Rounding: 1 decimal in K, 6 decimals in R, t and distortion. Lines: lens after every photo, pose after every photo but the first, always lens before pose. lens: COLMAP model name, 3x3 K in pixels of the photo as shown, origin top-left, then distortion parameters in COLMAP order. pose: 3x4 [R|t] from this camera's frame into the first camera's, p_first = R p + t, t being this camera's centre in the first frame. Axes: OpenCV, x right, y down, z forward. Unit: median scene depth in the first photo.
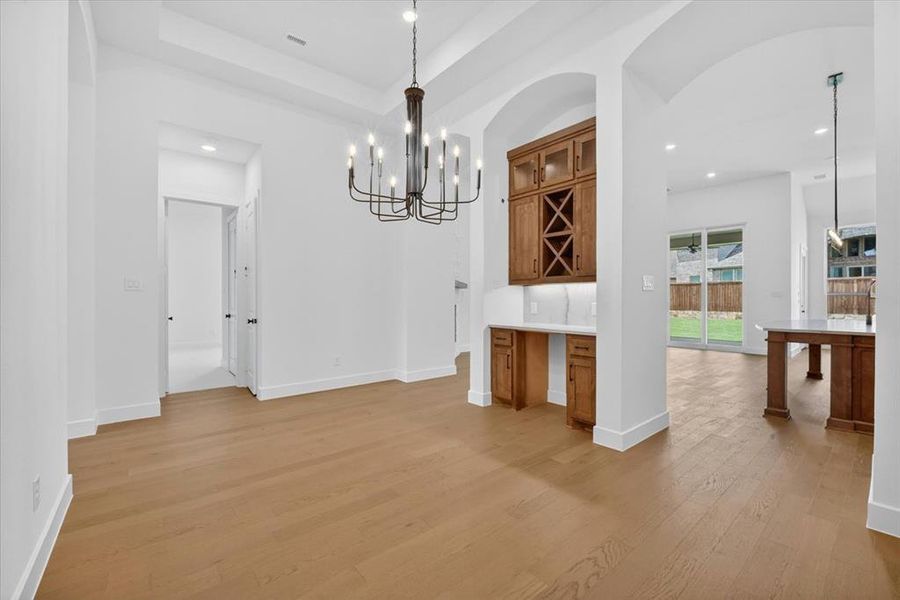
lens RADIAL K [[370.9, 0, 456.7], [0, 370.9, 298.9], [0, 0, 1]] dist [-0.024110, -0.003211]
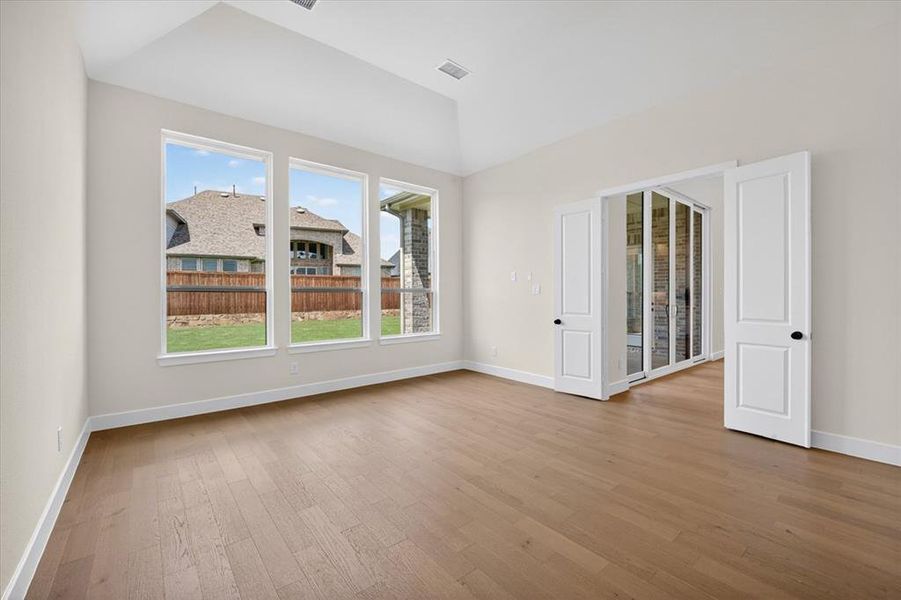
lens RADIAL K [[371.3, 0, 450.8], [0, 371.3, 293.6], [0, 0, 1]] dist [-0.024110, -0.003211]
pose [[0.011228, 0.003184, 0.999932, -0.095861], [0.001049, 0.999994, -0.003196, -0.009527], [-0.999936, 0.001085, 0.011225, 1.818680]]
